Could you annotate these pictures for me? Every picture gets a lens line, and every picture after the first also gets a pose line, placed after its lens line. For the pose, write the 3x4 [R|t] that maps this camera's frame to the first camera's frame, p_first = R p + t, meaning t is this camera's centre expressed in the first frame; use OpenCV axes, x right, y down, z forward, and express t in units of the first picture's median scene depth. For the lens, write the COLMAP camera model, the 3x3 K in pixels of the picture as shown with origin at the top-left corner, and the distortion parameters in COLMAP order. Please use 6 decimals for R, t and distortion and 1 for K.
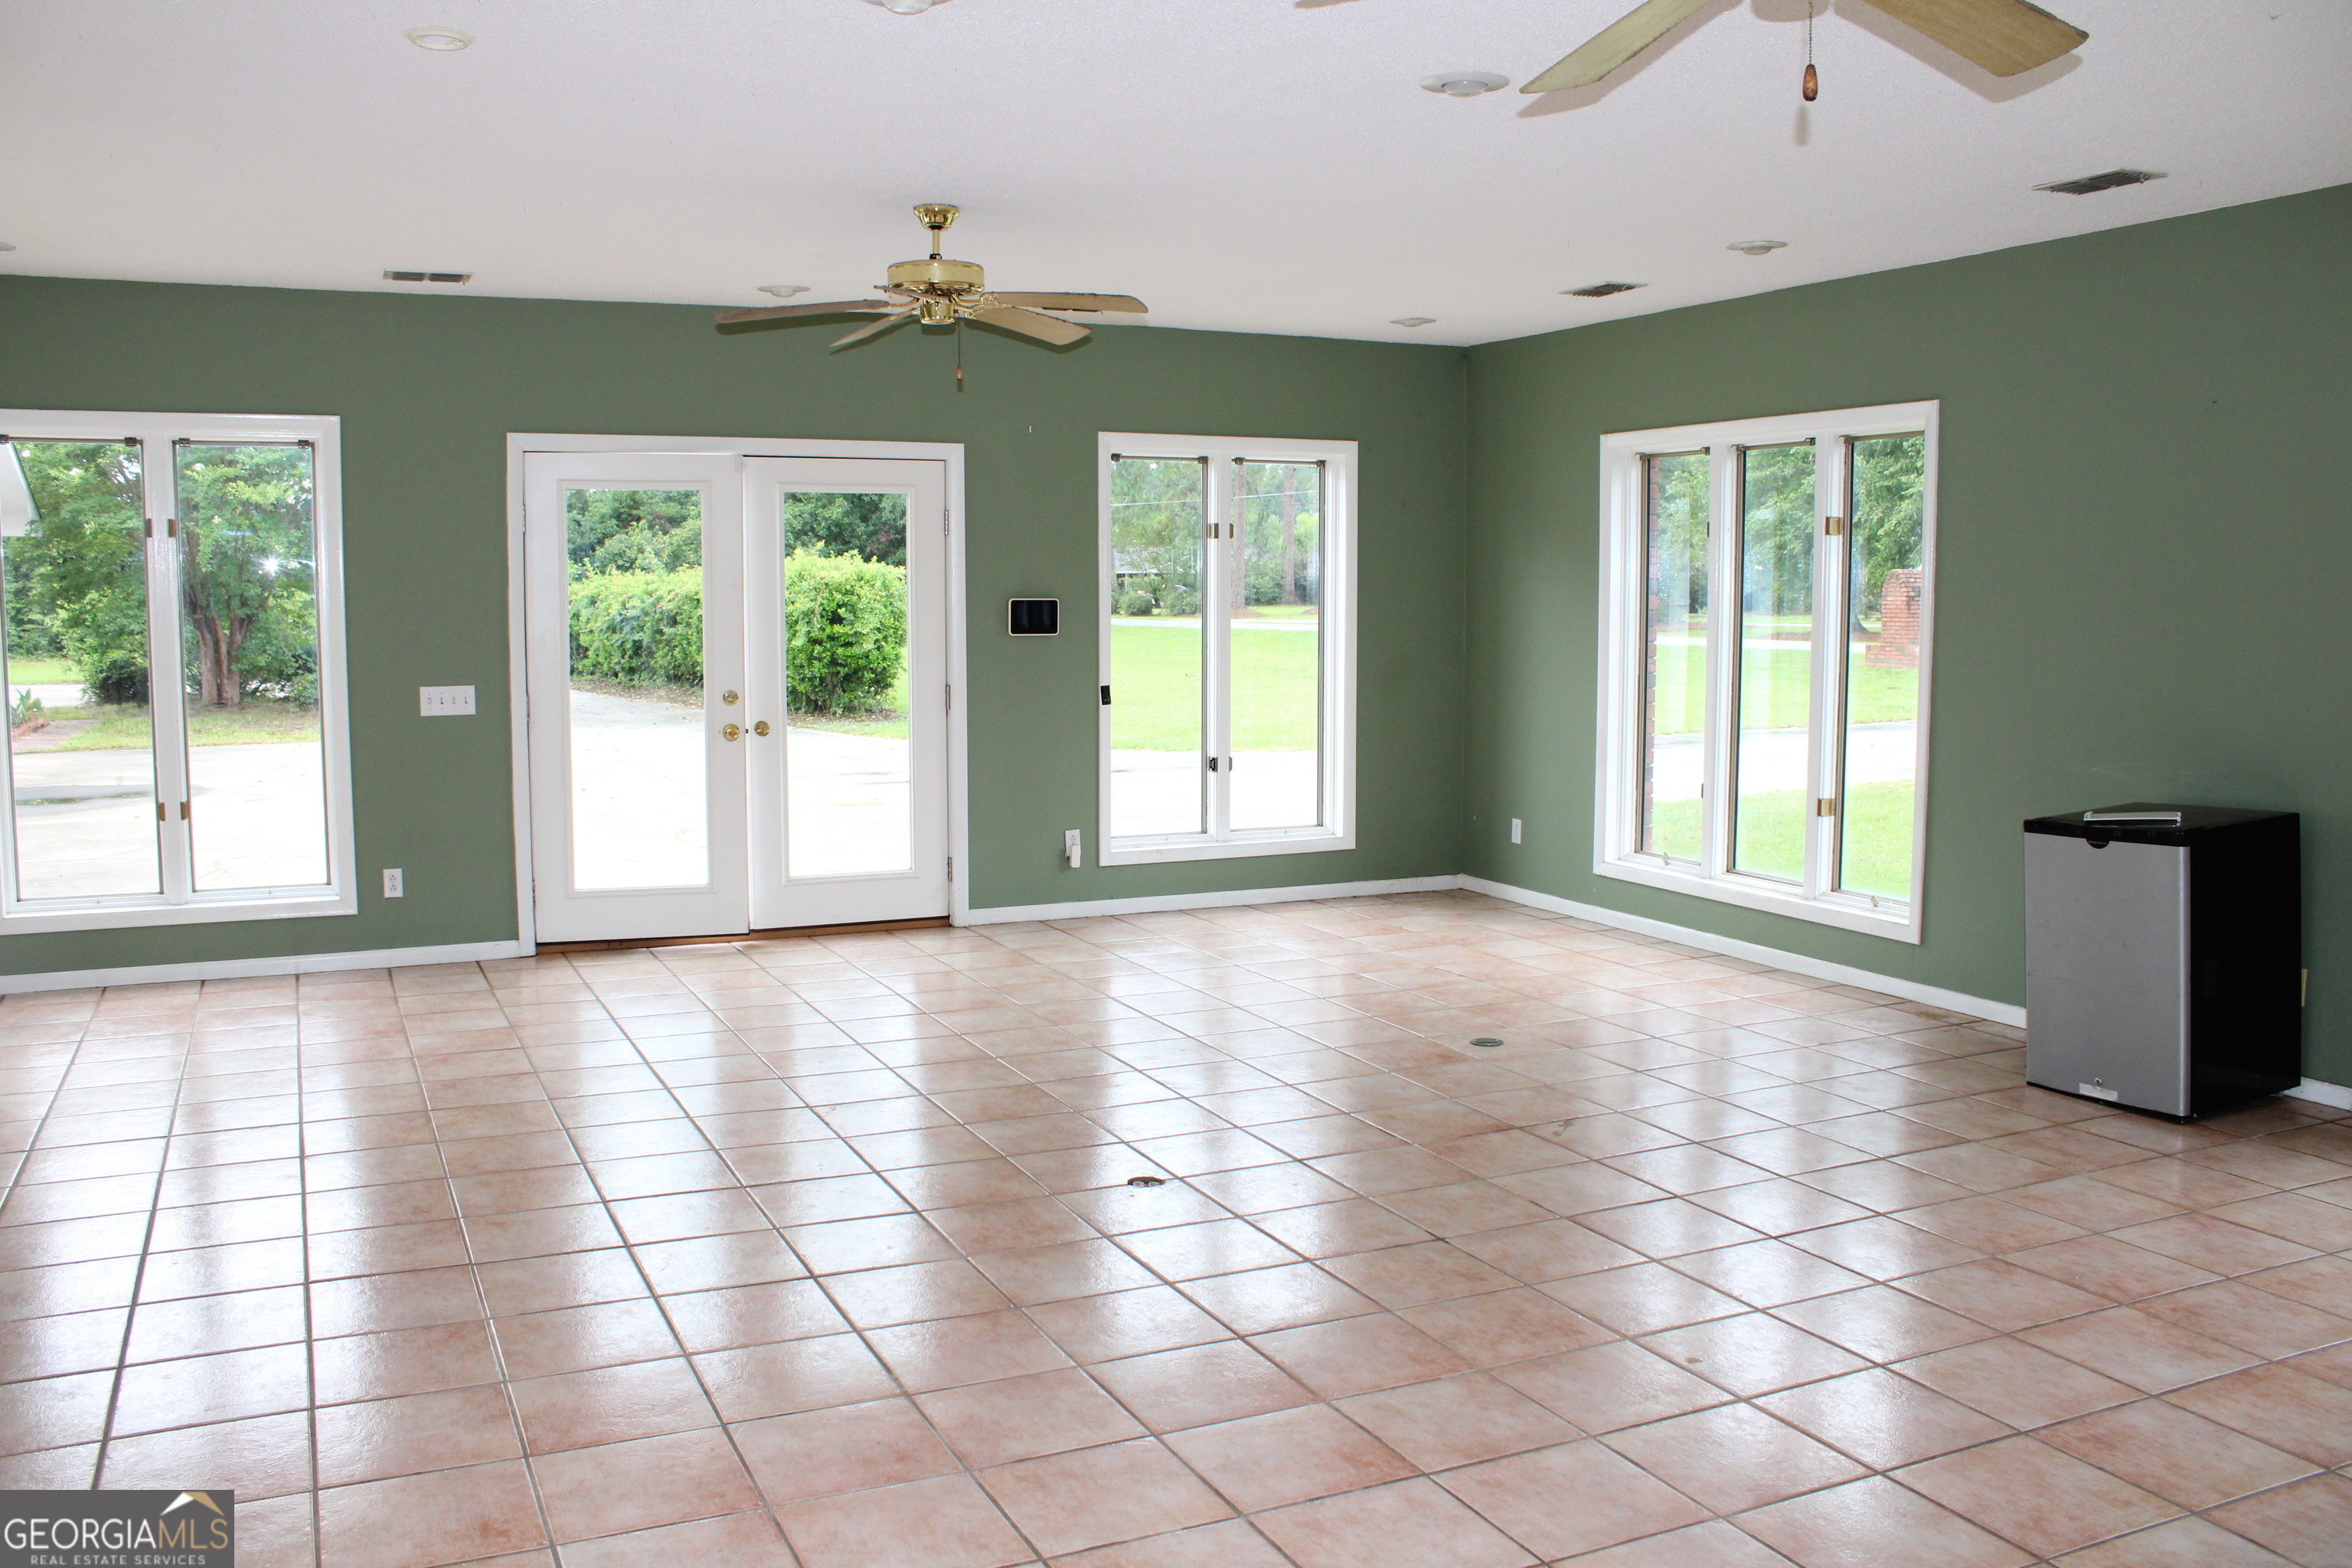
lens RADIAL K [[1943.3, 0, 1152.9], [0, 1943.3, 774.7], [0, 0, 1]] dist [-0.151740, 0.100376]
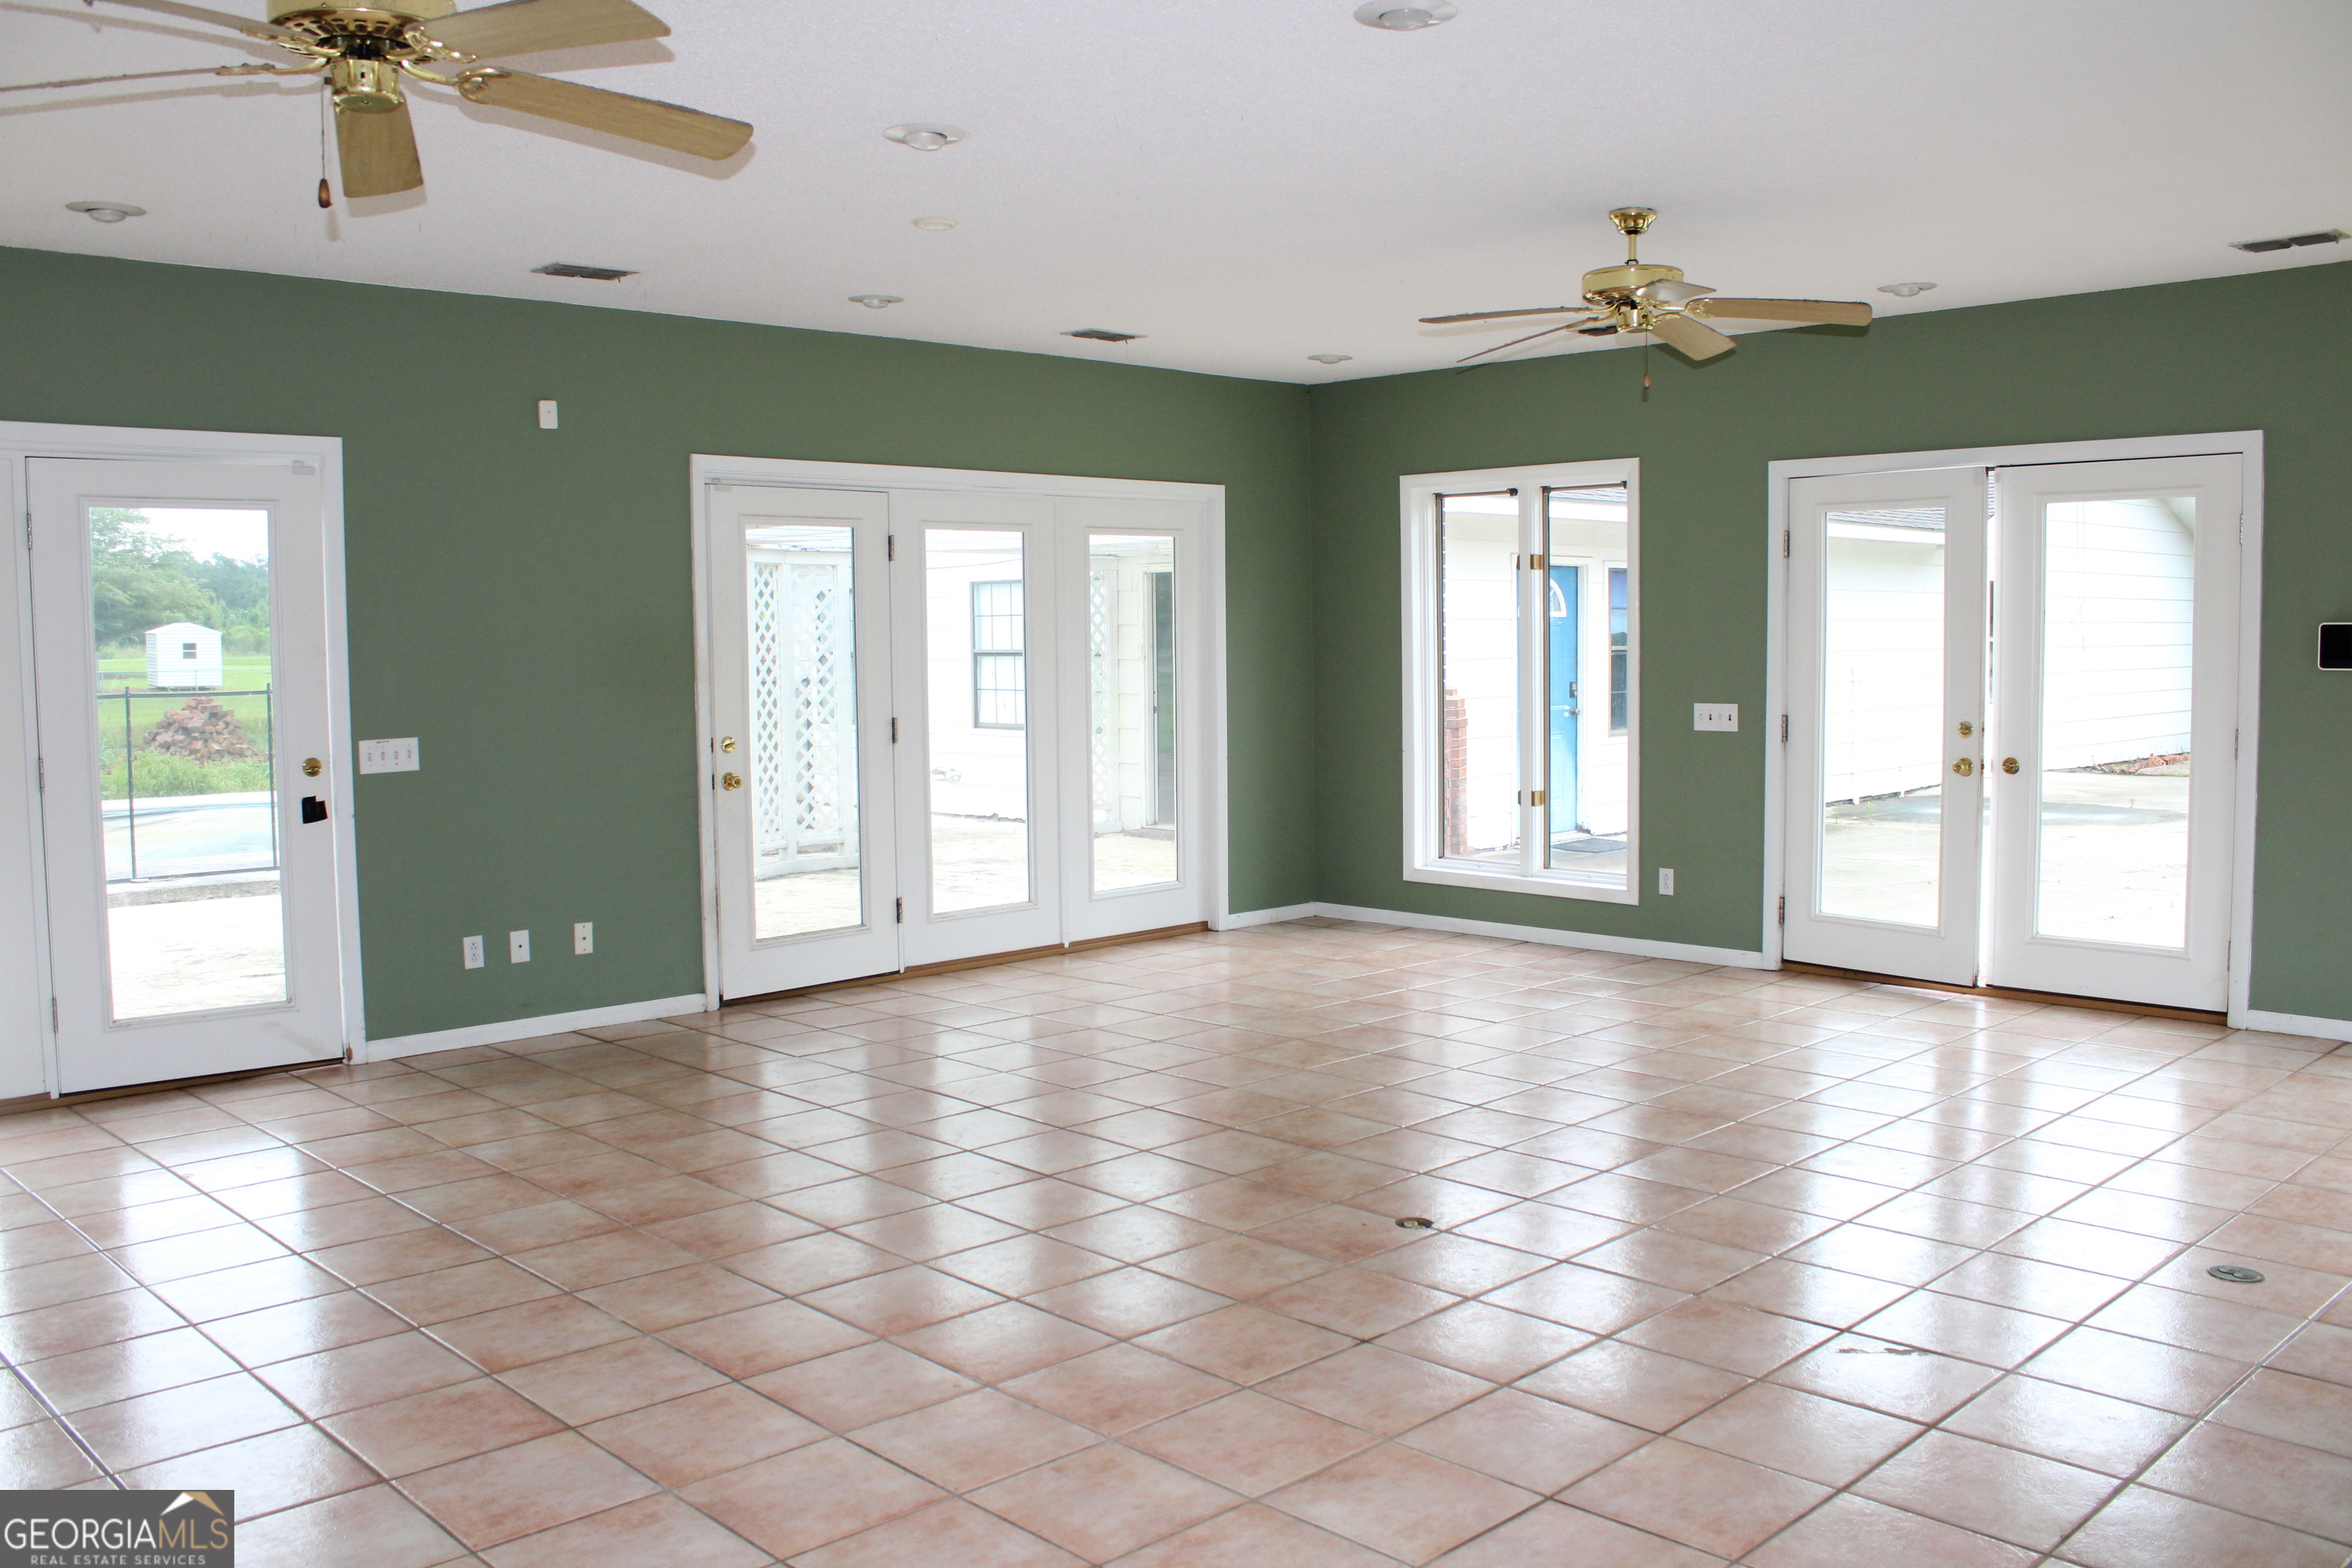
lens RADIAL K [[1943.3, 0, 1183.8], [0, 1943.3, 792.7], [0, 0, 1]] dist [-0.151740, 0.100376]
pose [[0.338225, 0.073515, -0.938189, 0.546227], [-0.080924, 0.995523, 0.048833, -0.025554], [0.937579, 0.059405, 0.342660, 0.359674]]
